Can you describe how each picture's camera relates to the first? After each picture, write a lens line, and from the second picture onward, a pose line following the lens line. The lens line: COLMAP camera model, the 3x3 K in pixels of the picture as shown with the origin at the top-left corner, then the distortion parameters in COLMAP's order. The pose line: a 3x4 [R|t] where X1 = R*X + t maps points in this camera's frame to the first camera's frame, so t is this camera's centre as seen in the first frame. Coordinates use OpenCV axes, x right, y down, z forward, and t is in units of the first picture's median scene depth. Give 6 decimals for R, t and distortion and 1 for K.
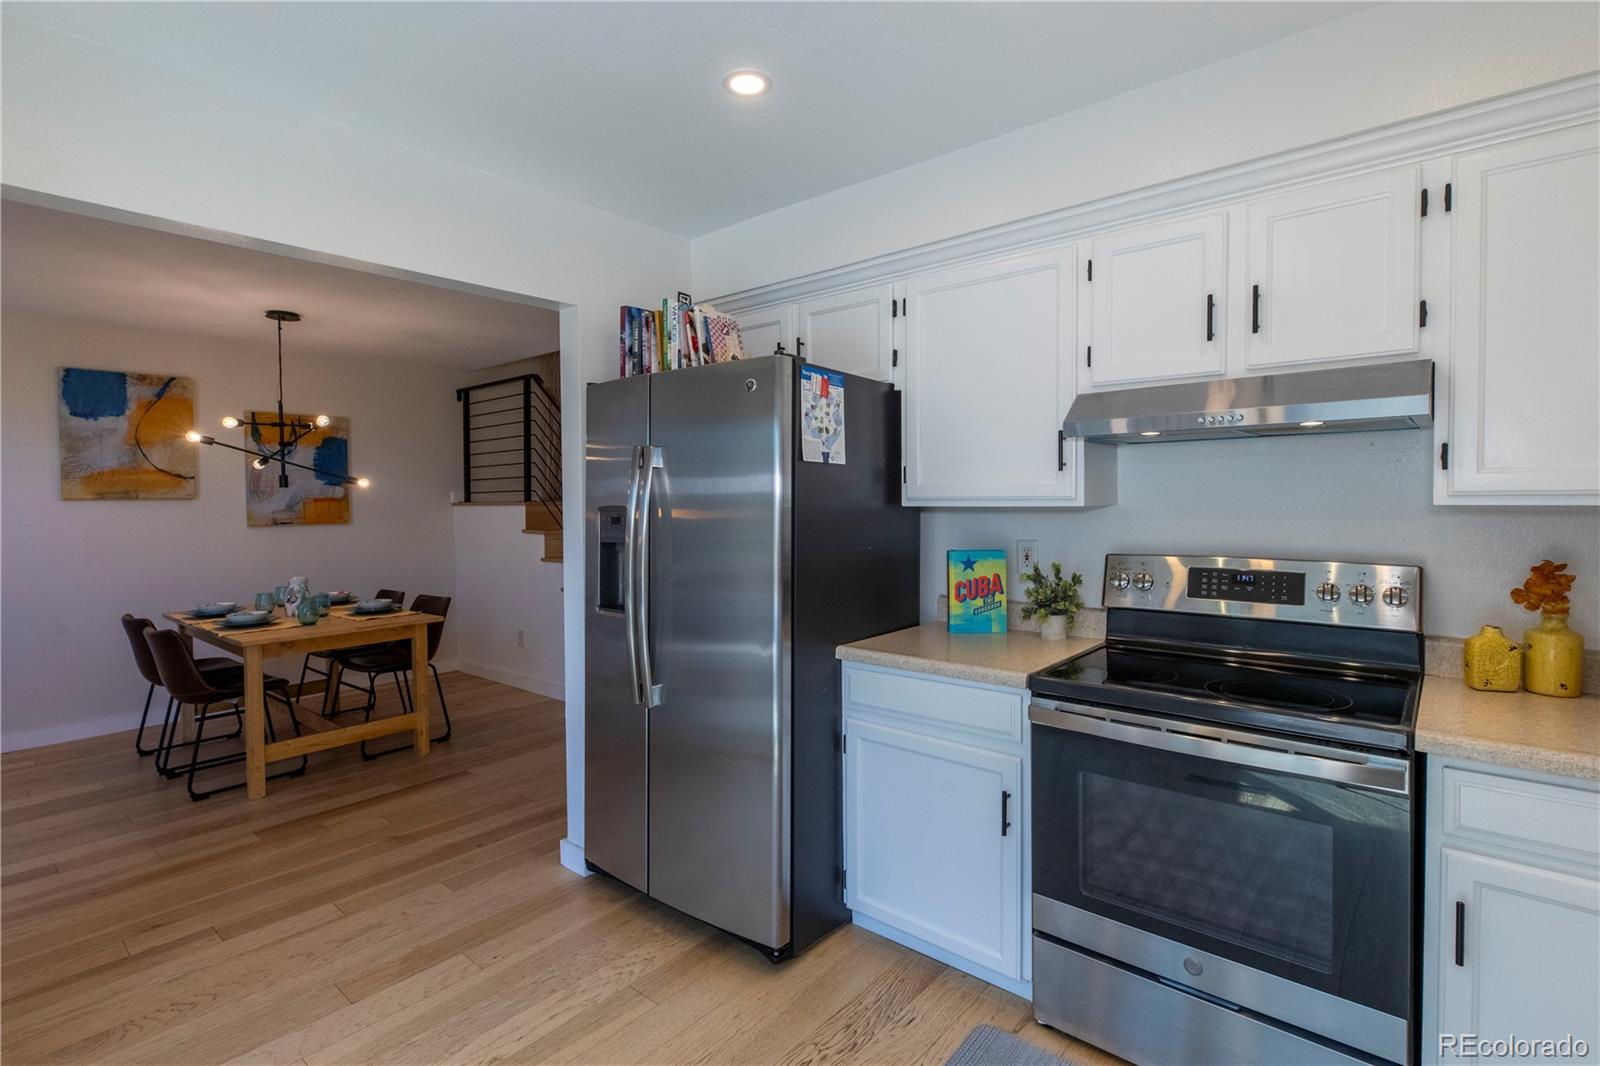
lens RADIAL K [[723.3, 0, 750.2], [0, 723.3, 519.6], [0, 0, 1]] dist [0.003168, -0.000781]
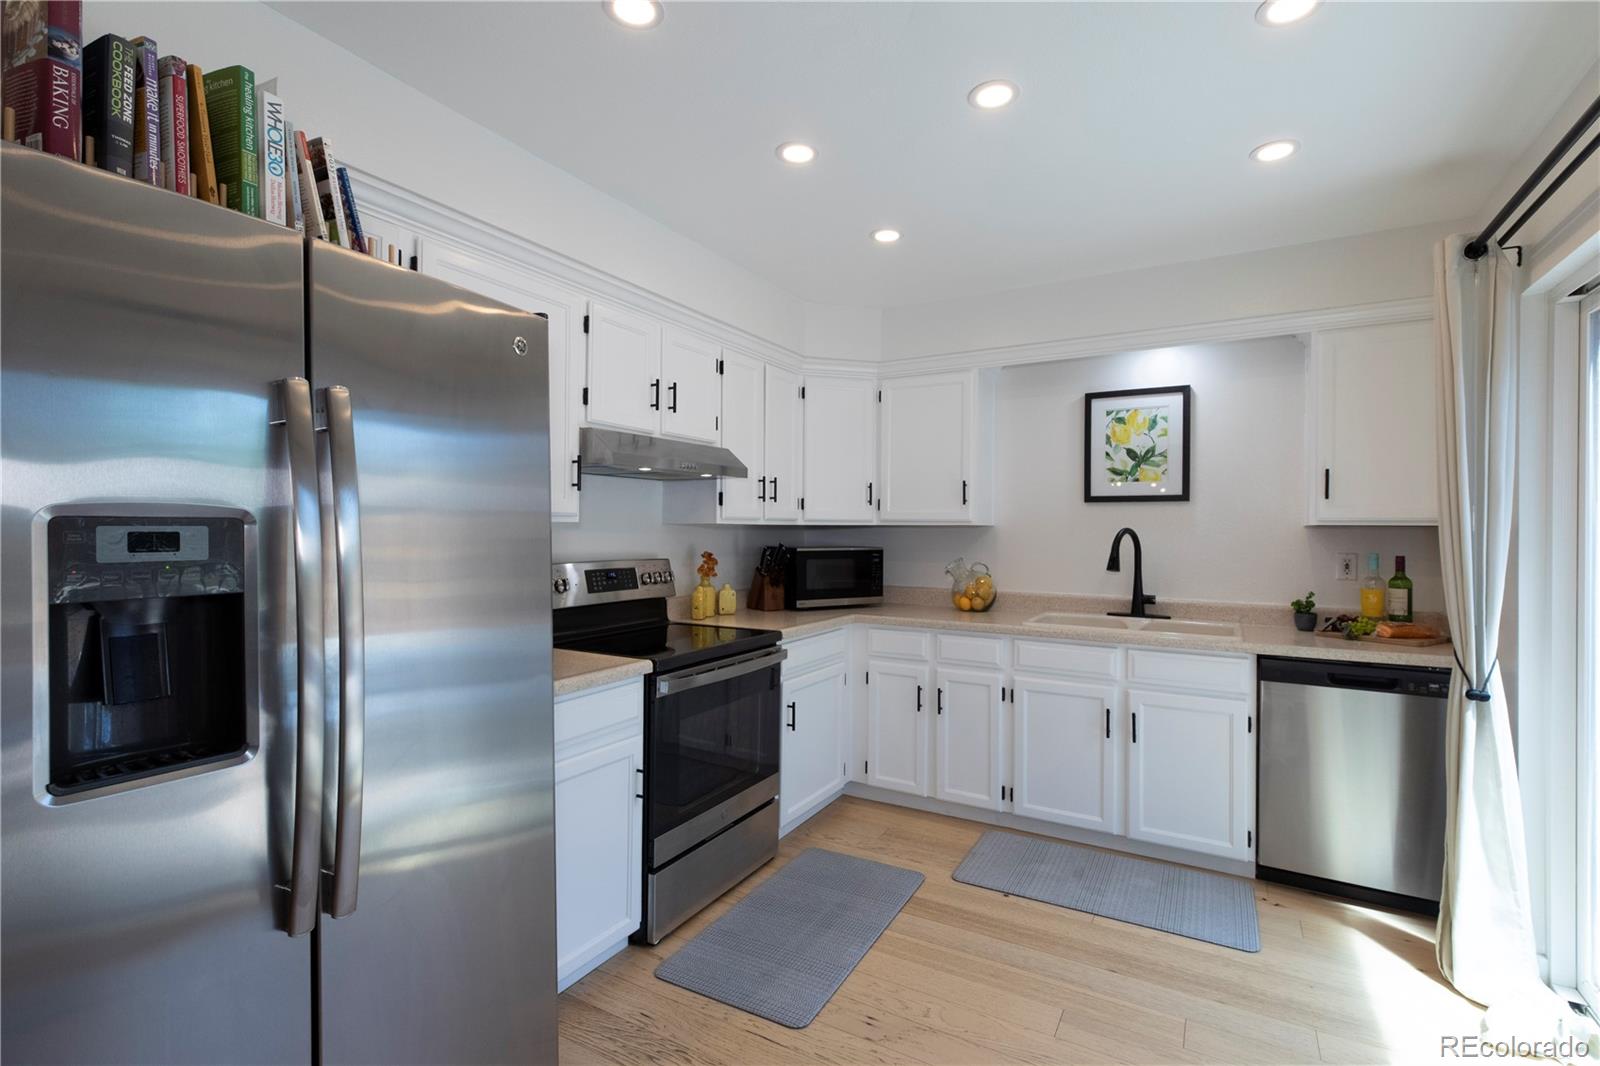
lens RADIAL K [[723.3, 0, 838.4], [0, 723.3, 533.0], [0, 0, 1]] dist [0.003168, -0.000781]
pose [[-0.217709, 0.002150, 0.976011, -0.473786], [0.018285, 0.999831, 0.001877, 0.002699], [-0.975842, 0.018255, -0.217712, 0.524169]]
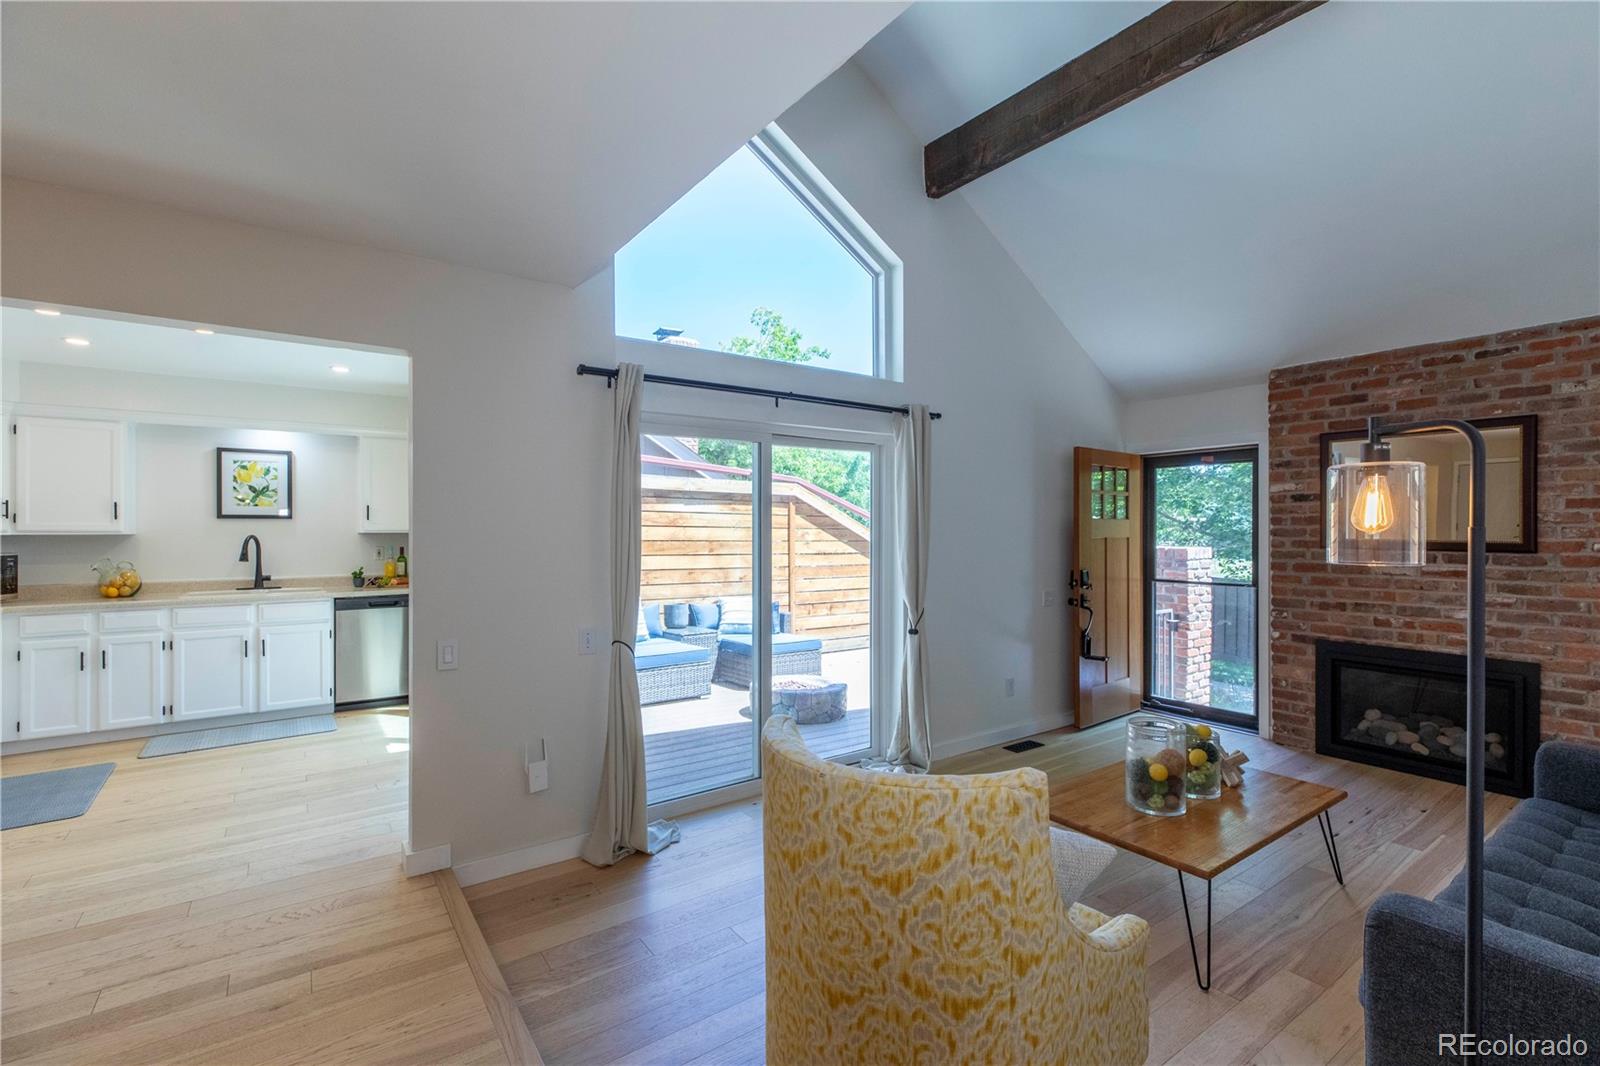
lens RADIAL K [[723.3, 0, 788.9], [0, 723.3, 528.1], [0, 0, 1]] dist [0.003168, -0.000781]
pose [[-0.966404, 0.013558, 0.256671, -1.060309], [0.018094, 0.999719, 0.015320, -0.011260], [-0.256391, 0.019450, -0.966377, 1.075984]]
